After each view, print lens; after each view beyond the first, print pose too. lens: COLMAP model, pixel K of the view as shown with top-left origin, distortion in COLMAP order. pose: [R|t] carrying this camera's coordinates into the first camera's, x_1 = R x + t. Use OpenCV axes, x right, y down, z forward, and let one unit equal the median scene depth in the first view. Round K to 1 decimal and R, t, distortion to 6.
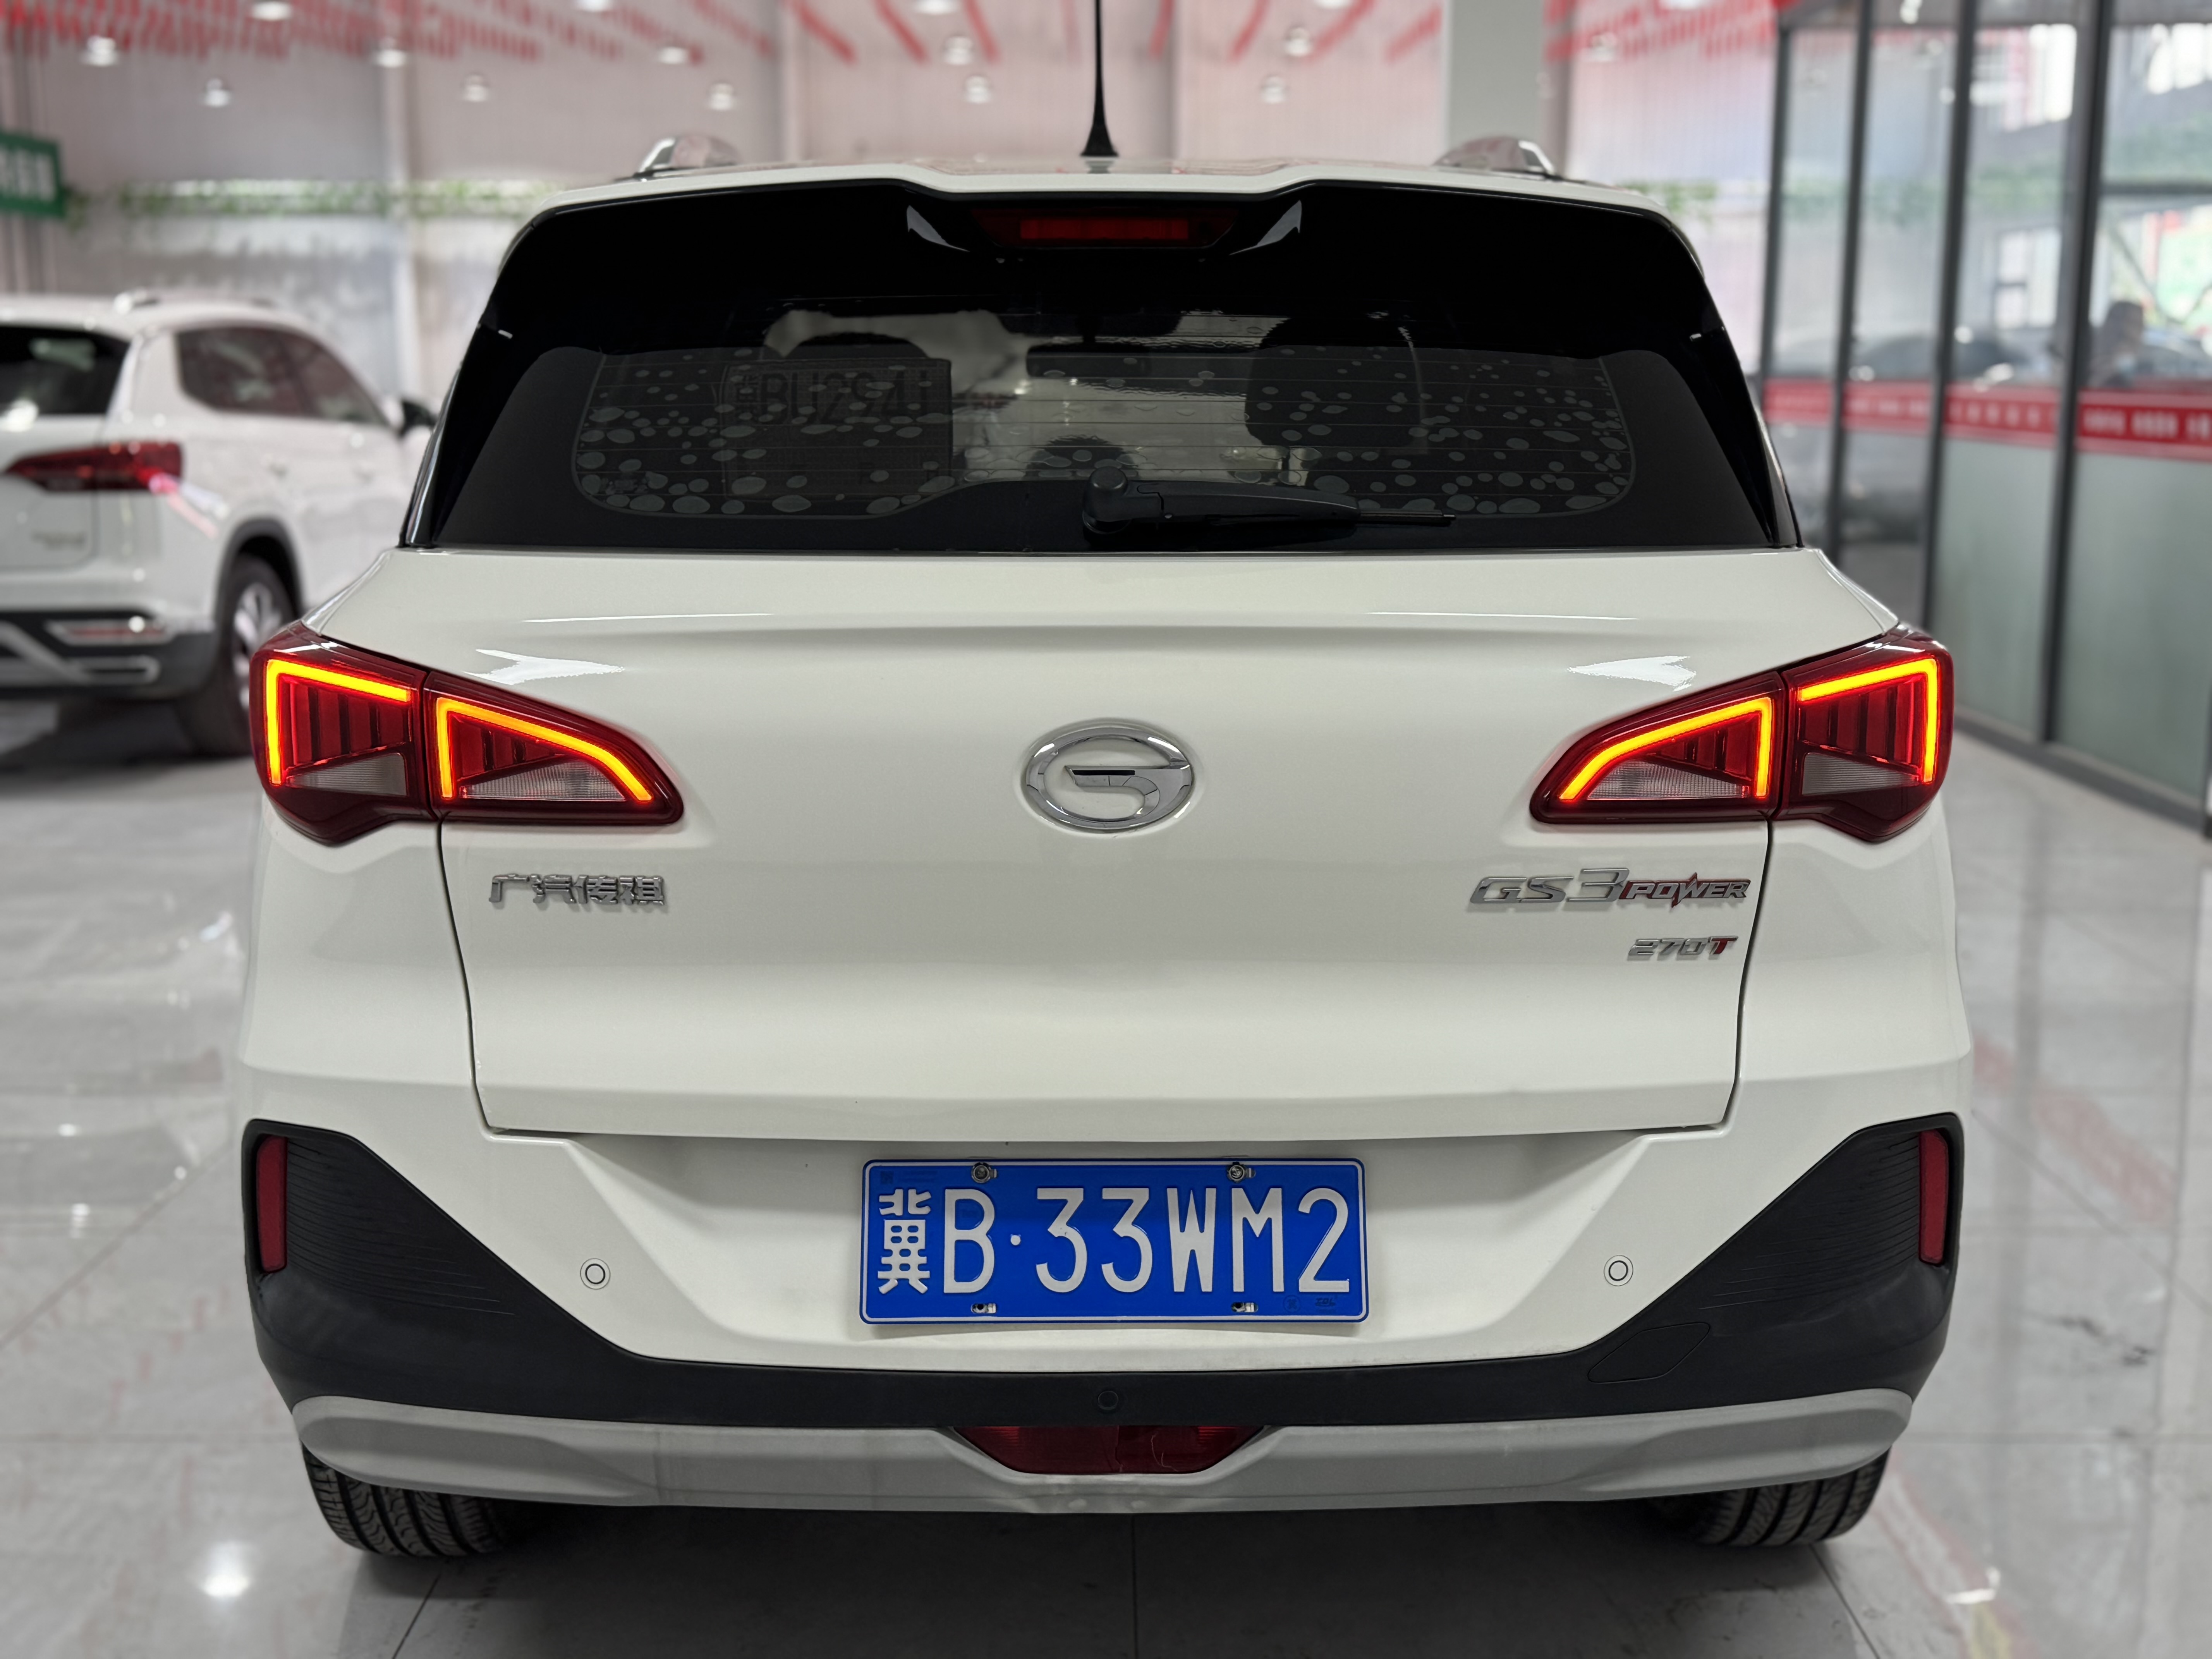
lens RADIAL K [[2499.4, 0, 1114.2], [0, 2499.4, 840.0], [0, 0, 1]] dist [0.070604, 0.000000]
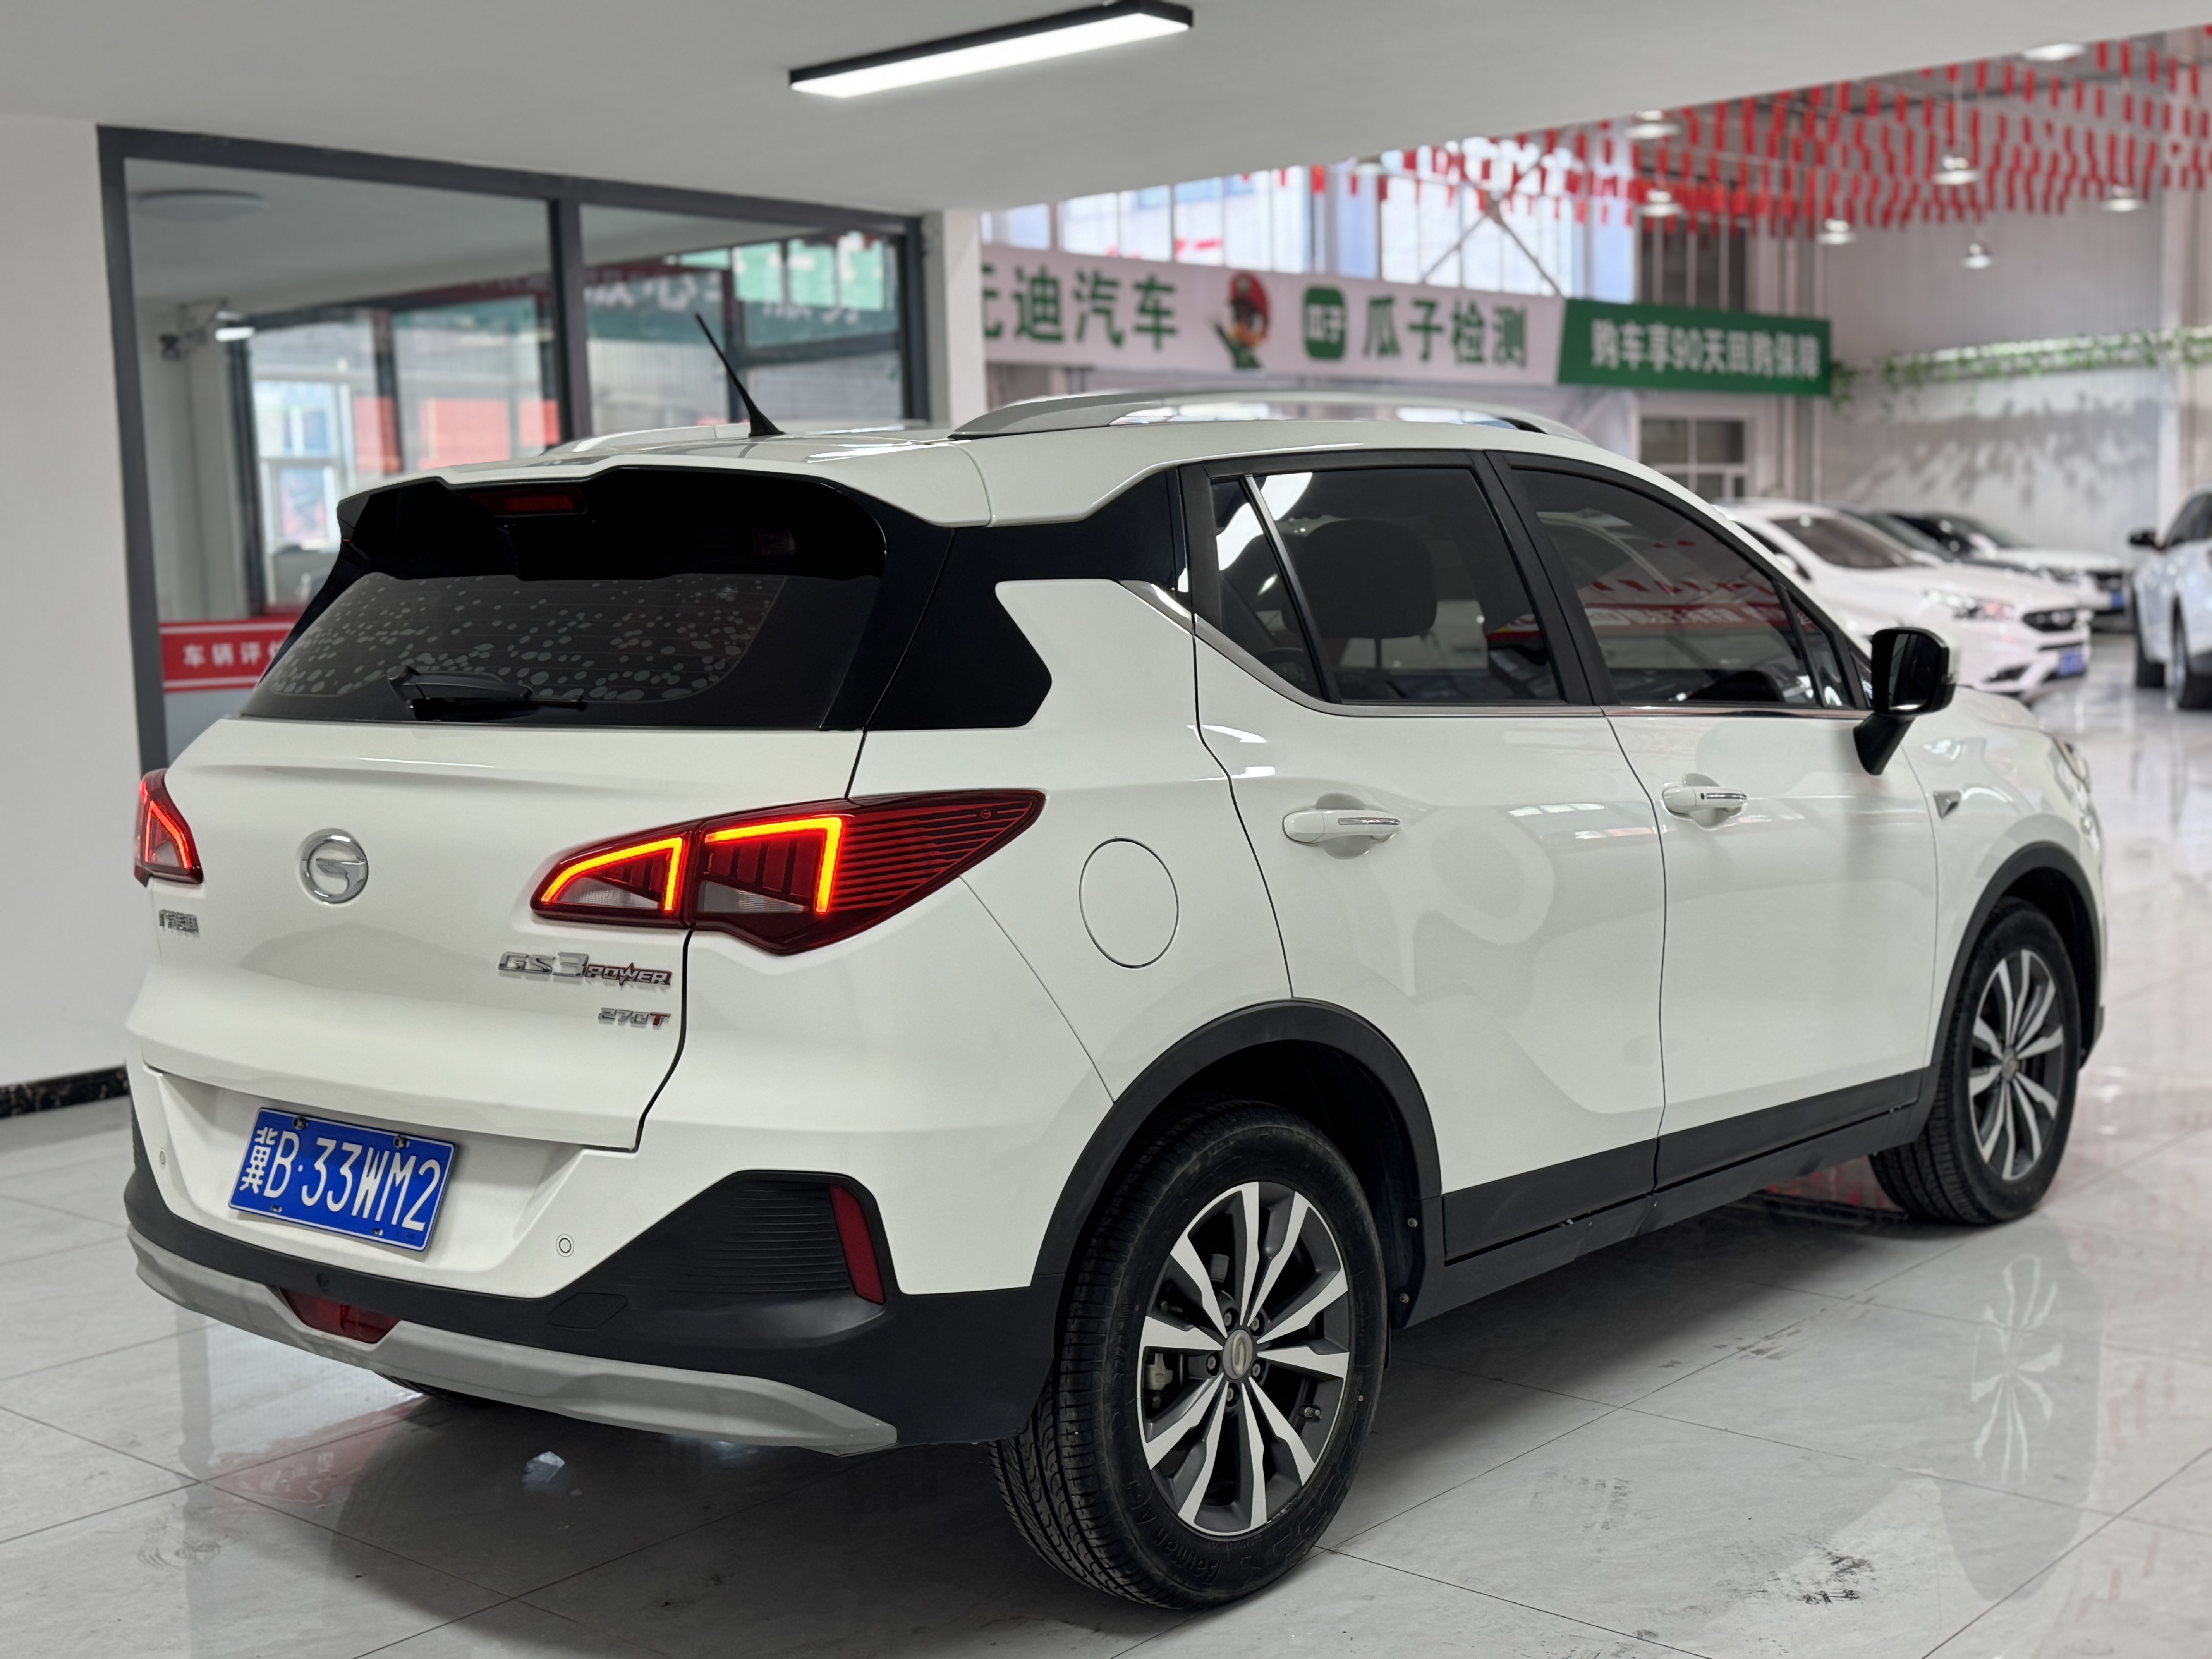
lens RADIAL K [[2742.5, 0, 1116.5], [0, 2742.5, 824.5], [0, 0, 1]] dist [0.078969, 0.000000]
pose [[0.758971, 0.043260, -0.649686, 1.404847], [-0.093403, 0.994705, -0.042881, -0.022447], [0.644391, 0.093228, 0.758992, 0.022193]]
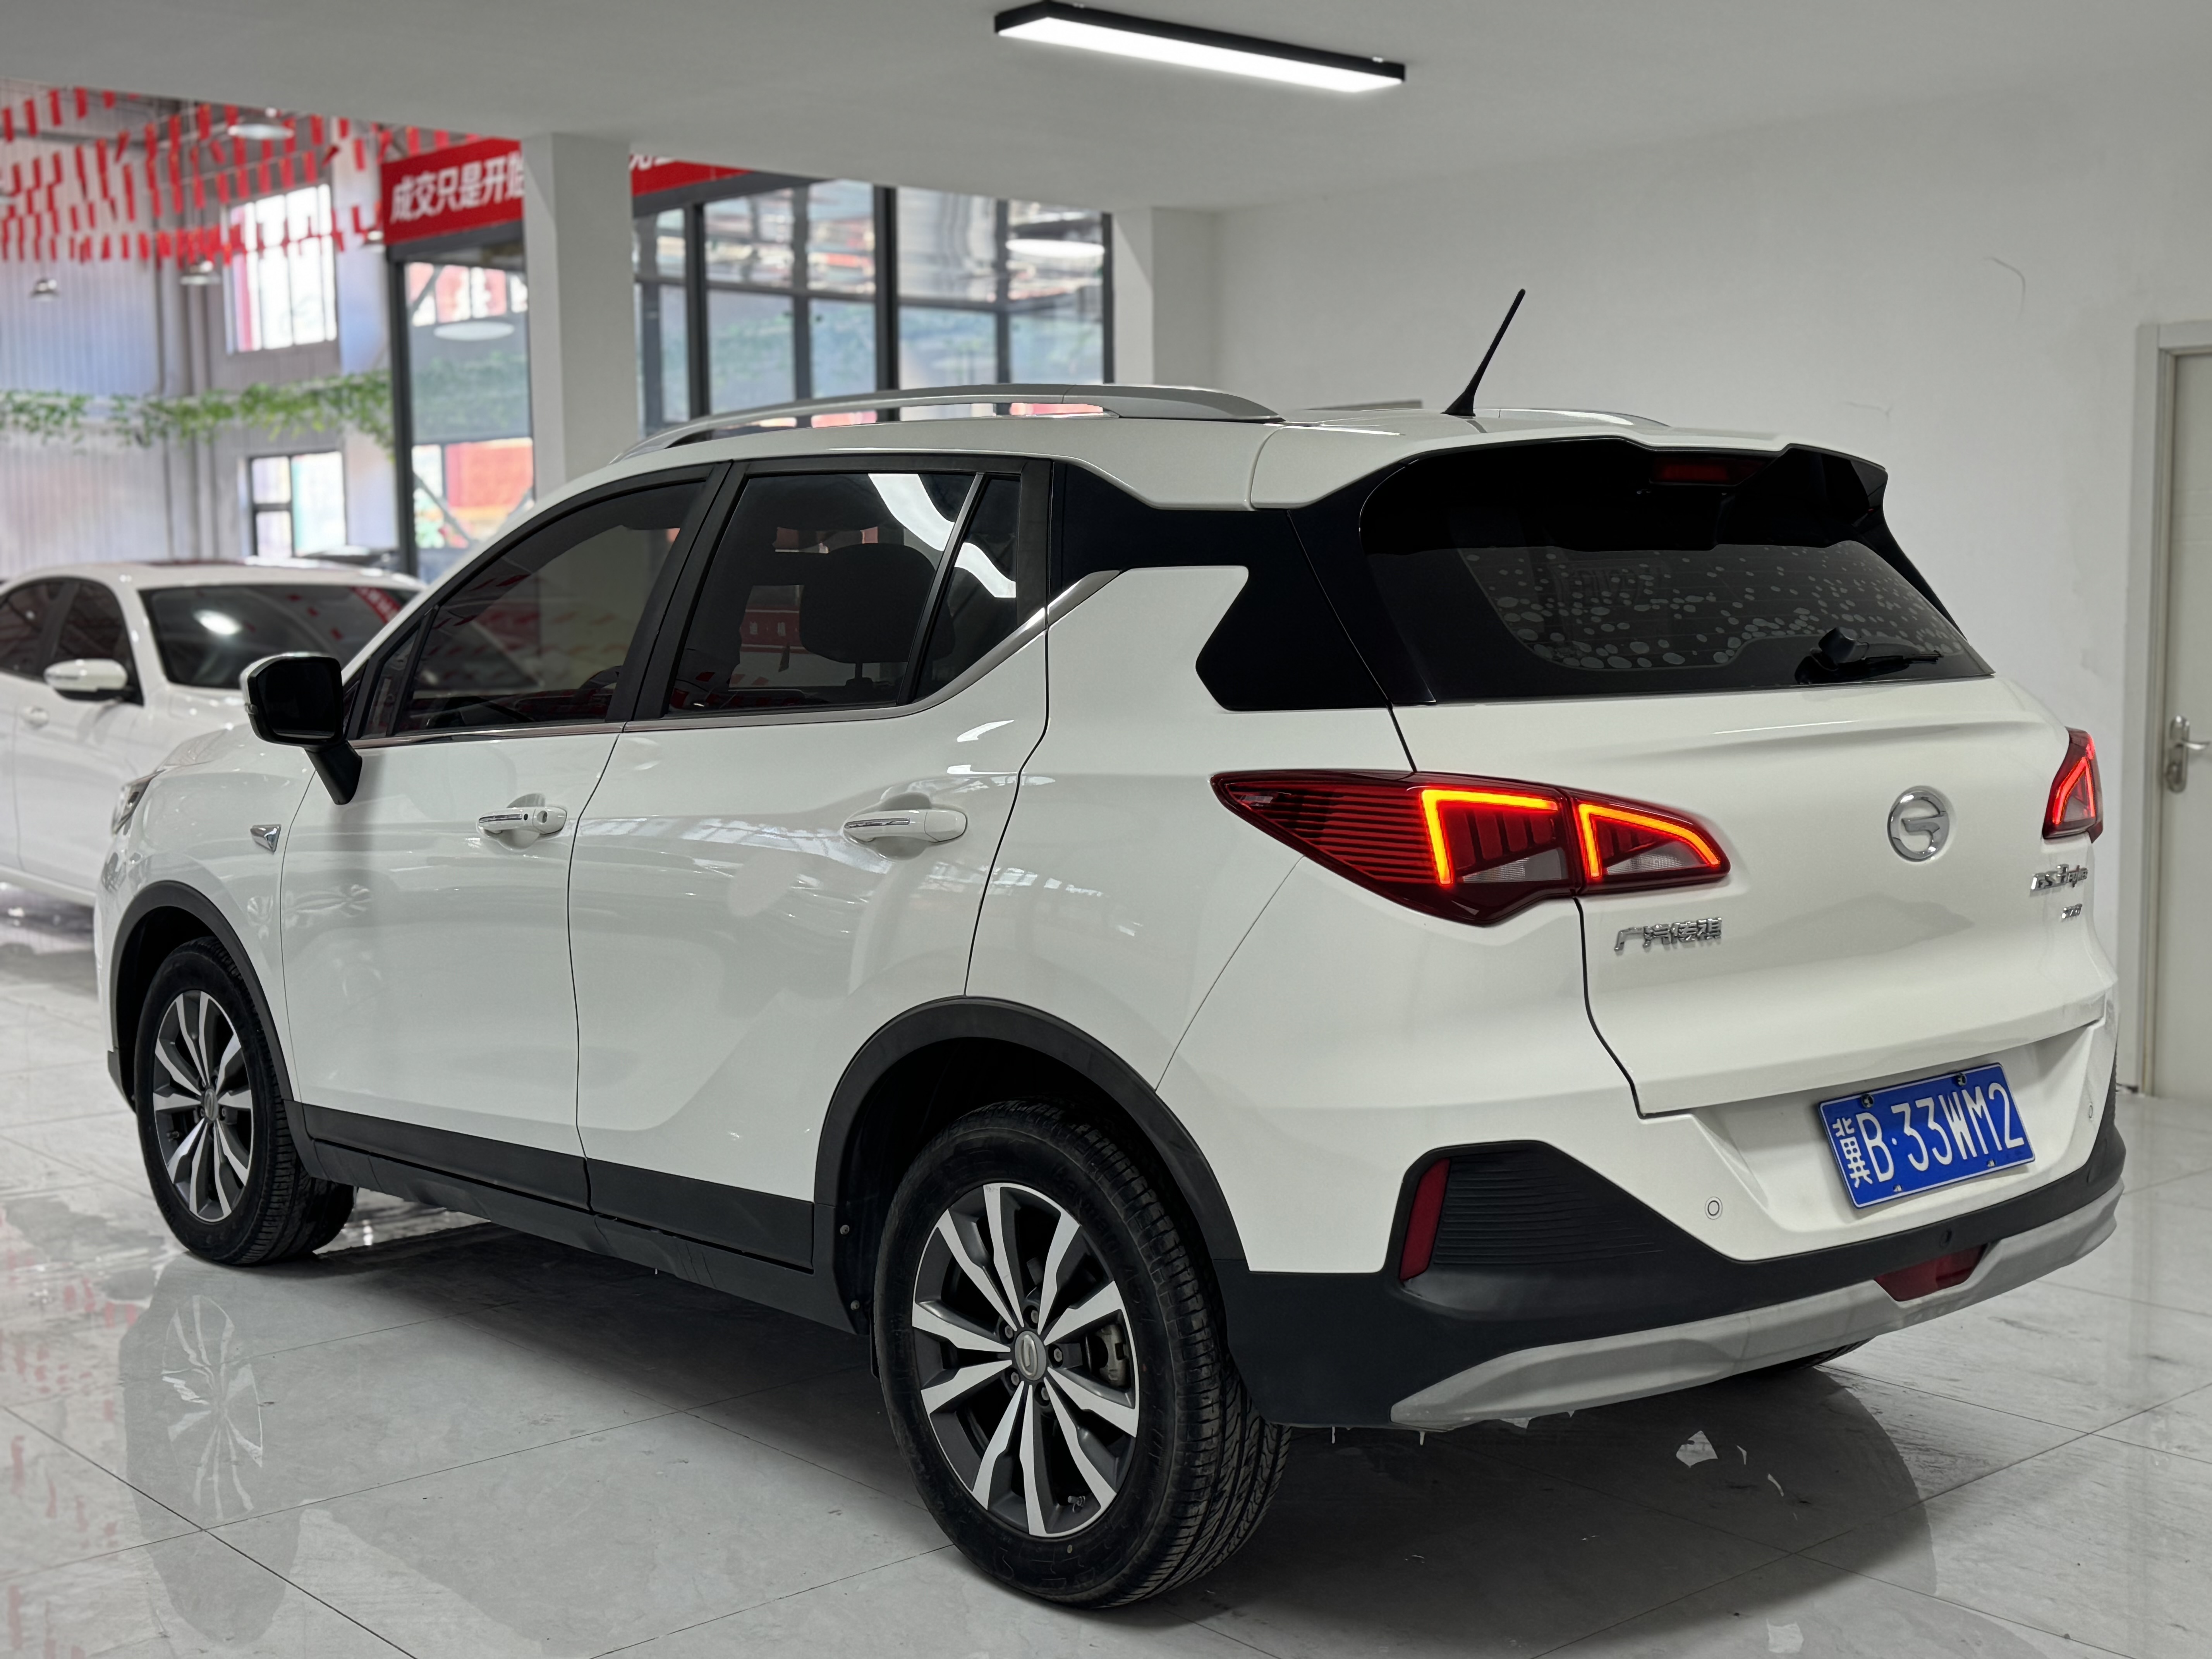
lens RADIAL K [[2742.5, 0, 1113.2], [0, 2742.5, 806.9], [0, 0, 1]] dist [0.078969, 0.000000]
pose [[0.744901, -0.058880, 0.664572, -1.443666], [0.129859, 0.989843, -0.057858, -0.001969], [-0.654415, 0.129399, 0.744981, 0.055607]]
